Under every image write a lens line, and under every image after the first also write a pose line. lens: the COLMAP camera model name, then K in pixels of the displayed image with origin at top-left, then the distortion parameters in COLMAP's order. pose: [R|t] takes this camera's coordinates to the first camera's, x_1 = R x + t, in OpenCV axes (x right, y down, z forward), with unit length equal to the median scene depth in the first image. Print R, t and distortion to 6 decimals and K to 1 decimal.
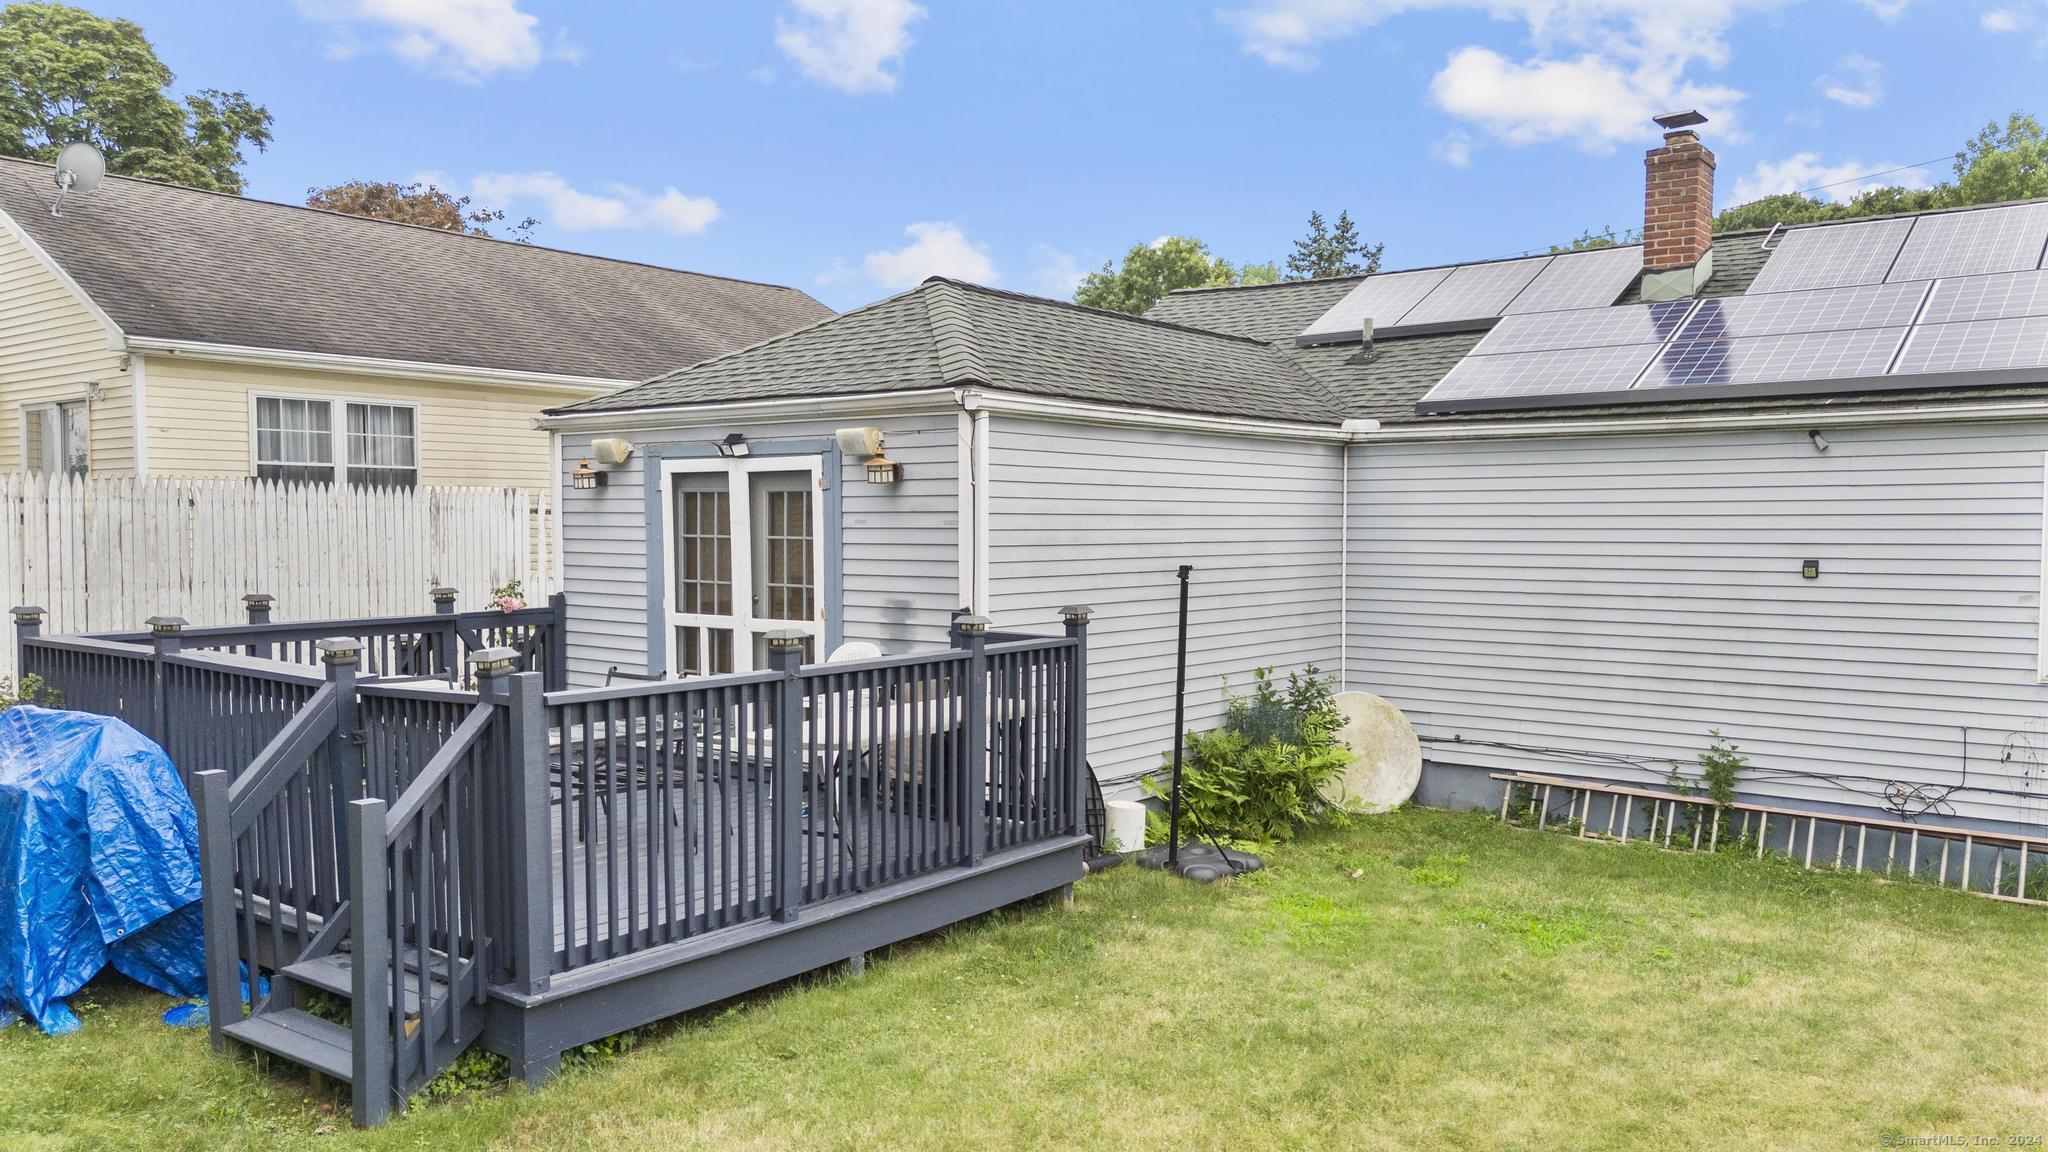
lens RADIAL K [[1514.0, 0, 1027.7], [0, 1514.0, 574.0], [0, 0, 1]] dist [0.044744, -0.023705]
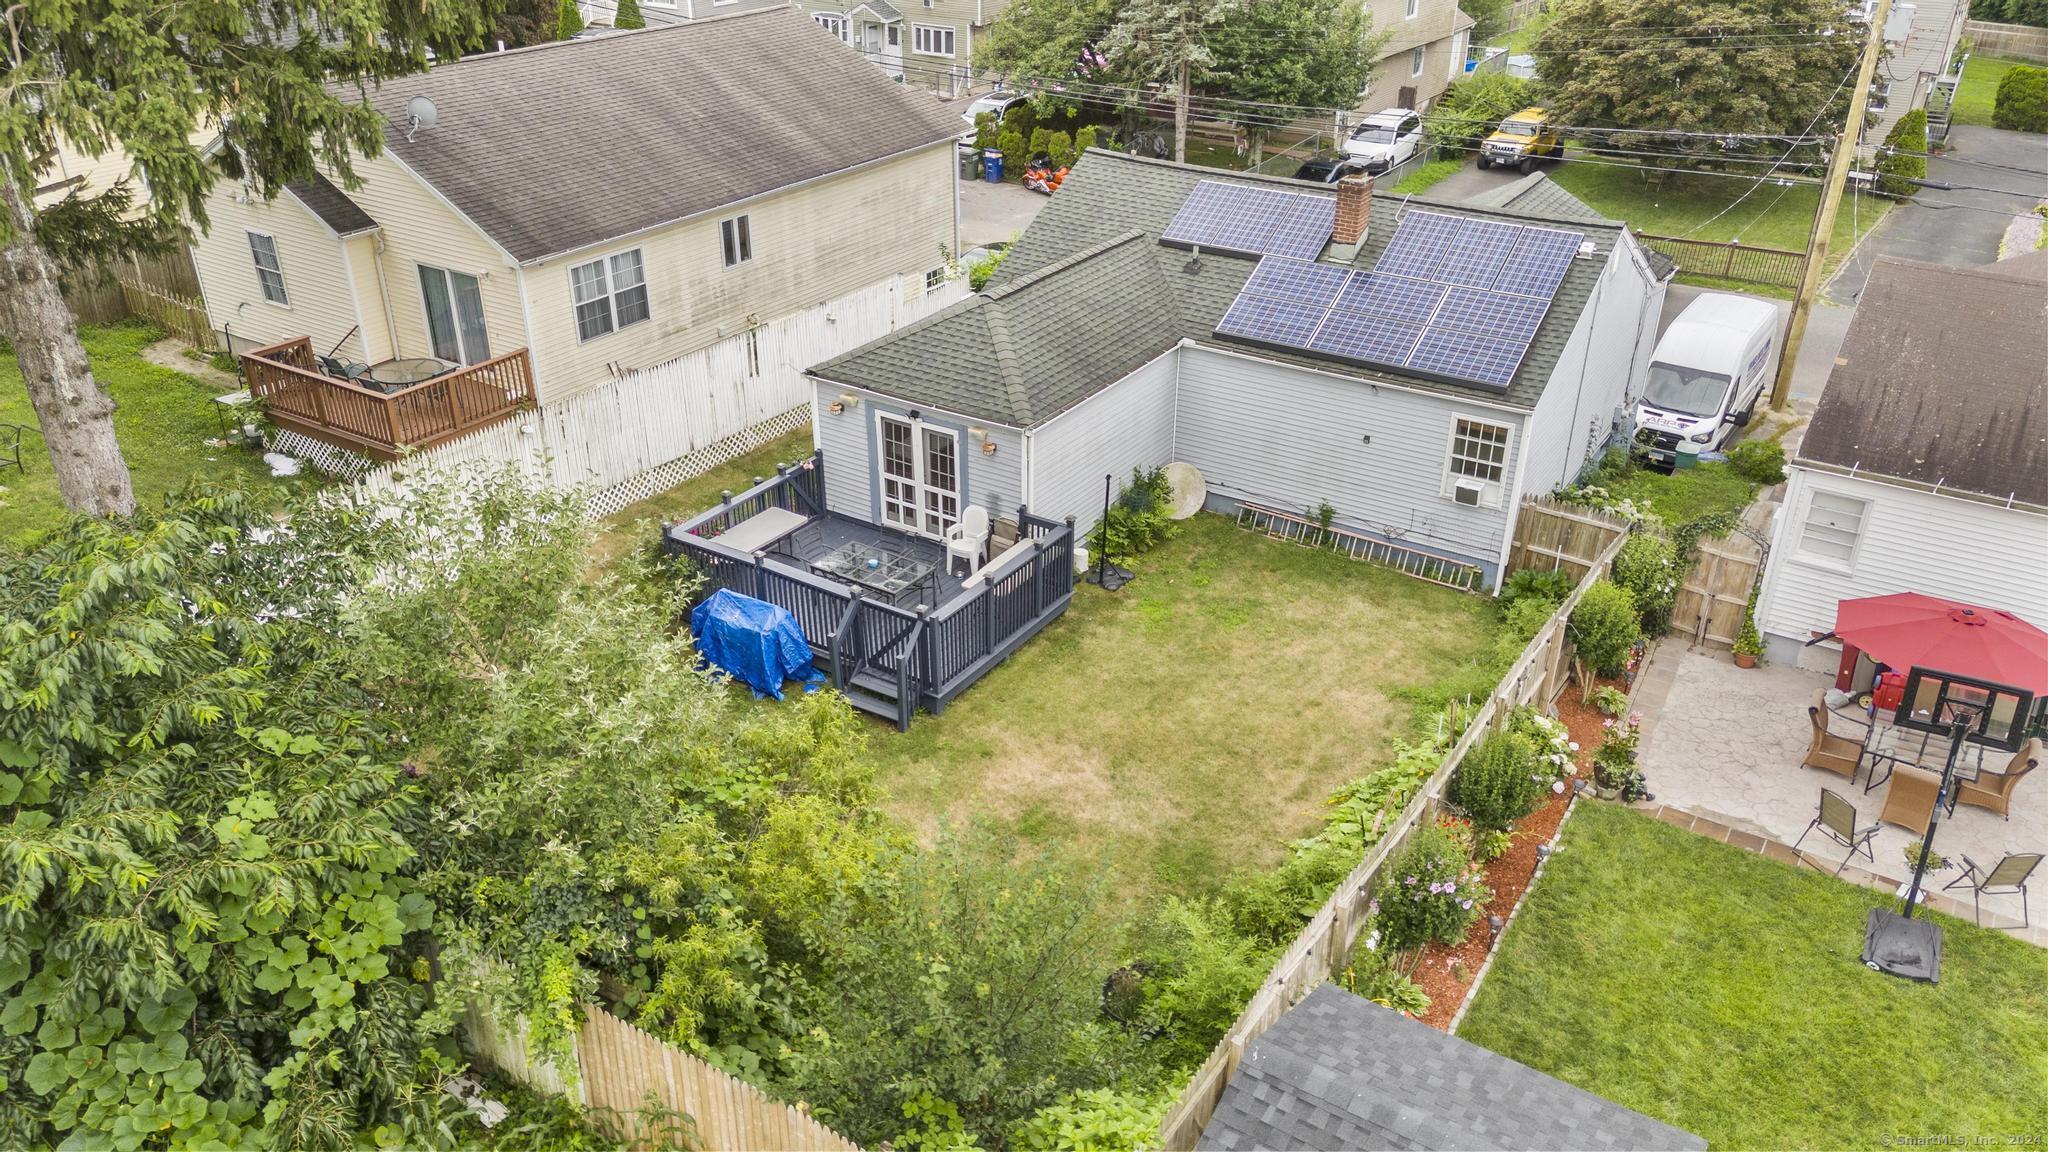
lens RADIAL K [[1514.0, 0, 1021.4], [0, 1514.0, 581.2], [0, 0, 1]] dist [0.044744, -0.023705]
pose [[0.995625, -0.042062, 0.083440, -0.230648], [0.001473, 0.899913, 0.436067, -0.850137], [-0.093430, -0.434036, 0.896038, -1.176490]]
